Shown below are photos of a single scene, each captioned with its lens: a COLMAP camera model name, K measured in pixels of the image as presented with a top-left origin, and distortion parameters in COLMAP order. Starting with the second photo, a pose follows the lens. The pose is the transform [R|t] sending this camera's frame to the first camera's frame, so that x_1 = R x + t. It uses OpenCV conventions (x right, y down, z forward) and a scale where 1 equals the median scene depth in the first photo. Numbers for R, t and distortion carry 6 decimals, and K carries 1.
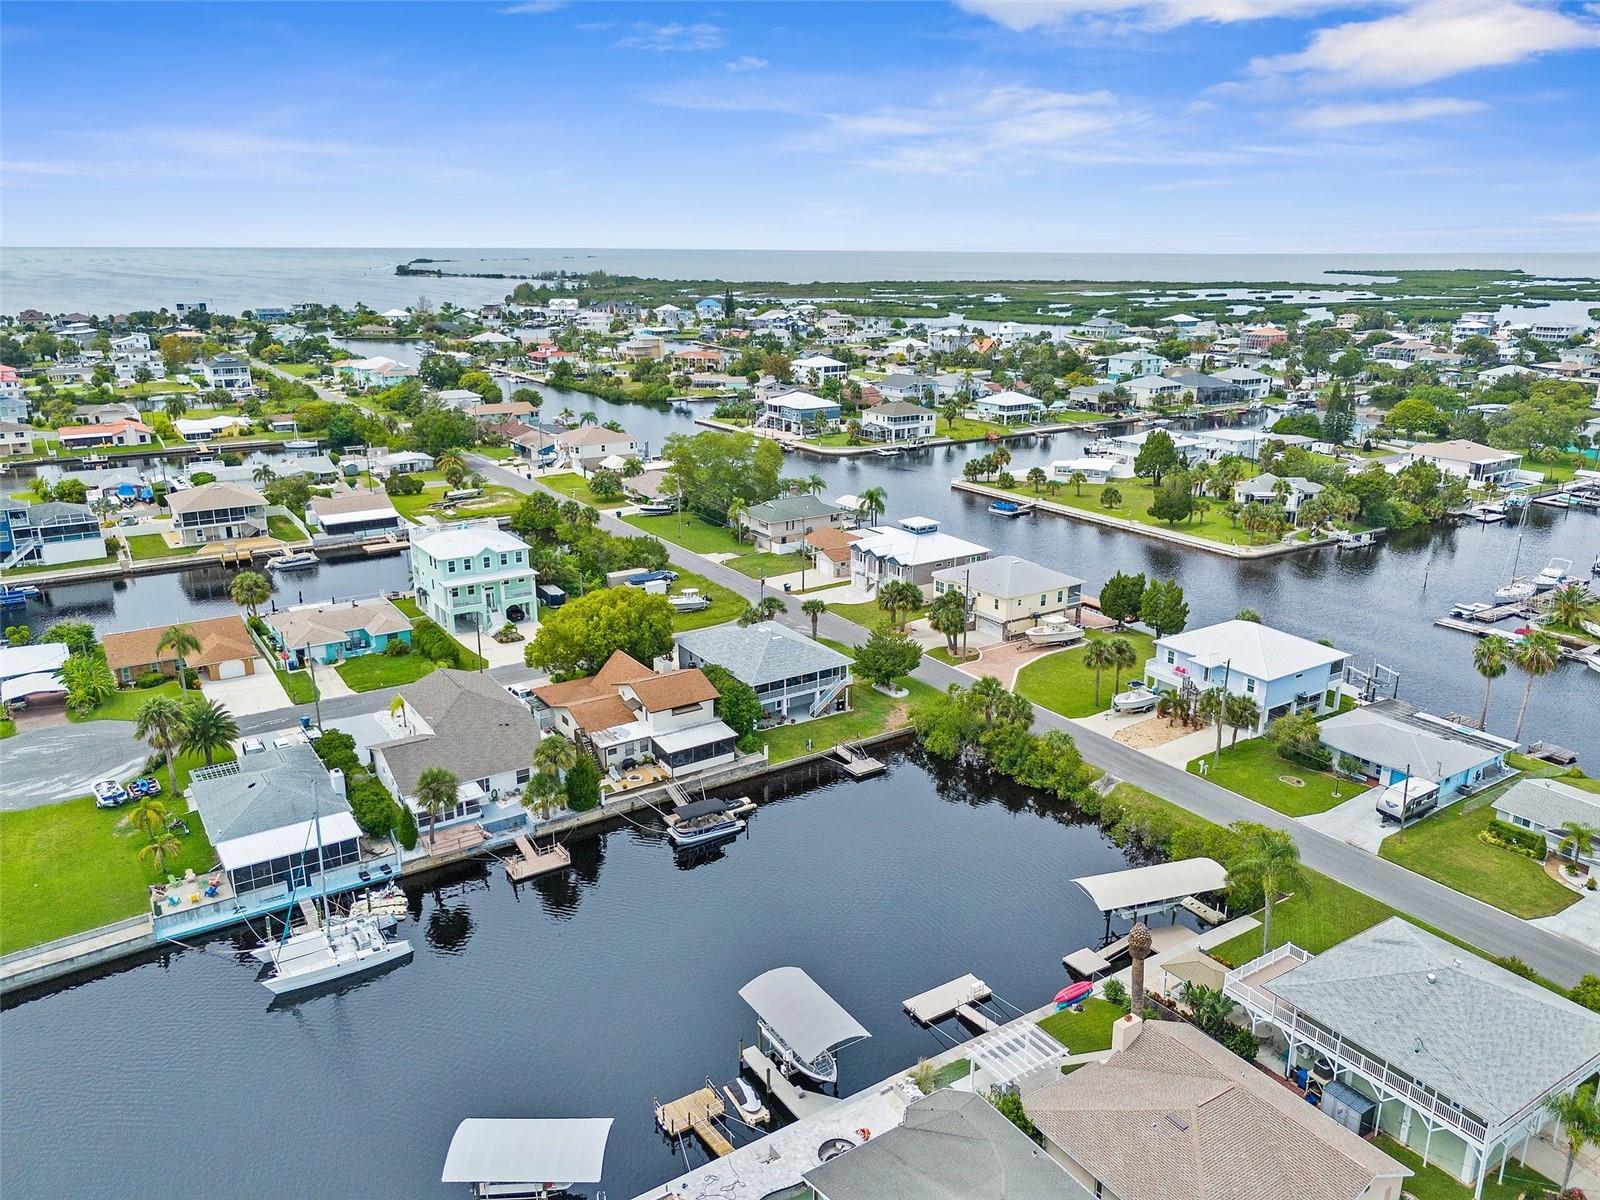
lens RADIAL K [[1170.3, 0, 800.0], [0, 1170.3, 600.0], [0, 0, 1]] dist [0.049416, -0.034244]
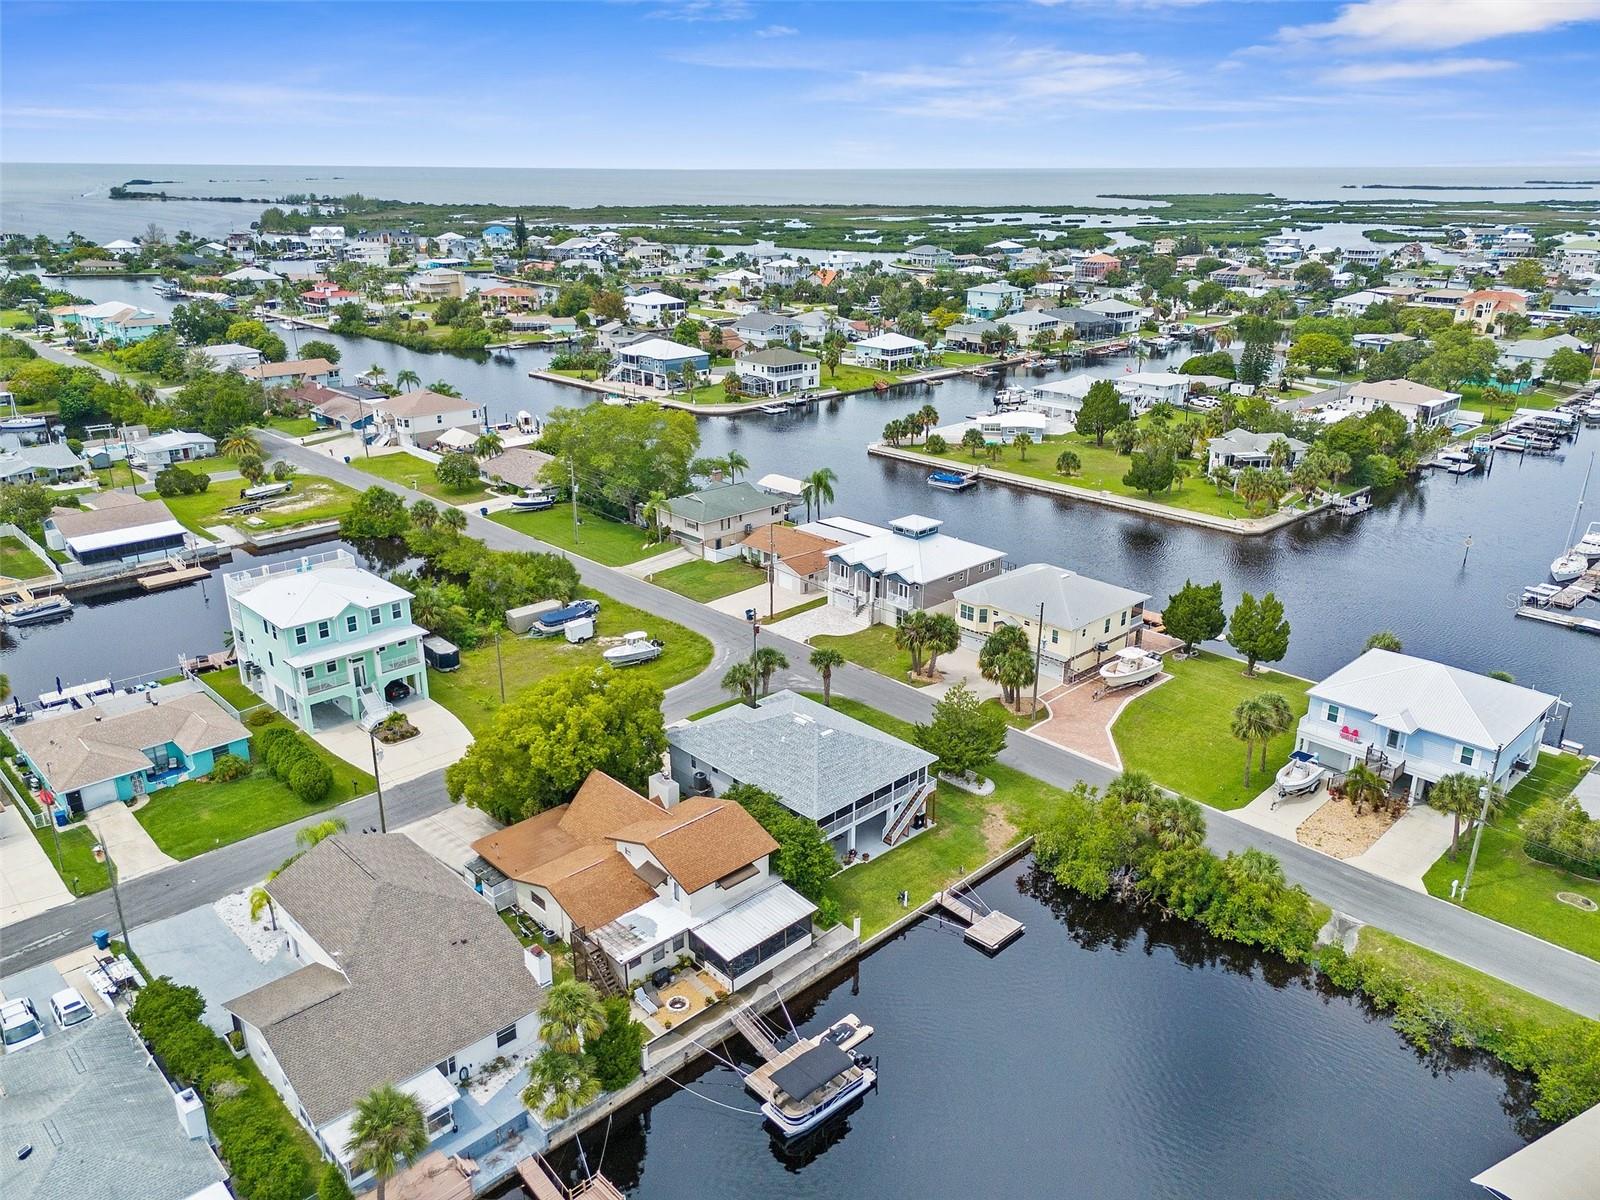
lens RADIAL K [[1170.3, 0, 800.0], [0, 1170.3, 600.0], [0, 0, 1]] dist [0.049416, -0.034244]
pose [[0.982736, -0.062553, 0.174116, -0.066805], [0.052222, 0.996627, 0.063303, -0.040334], [-0.177489, -0.053118, 0.982688, 0.141921]]
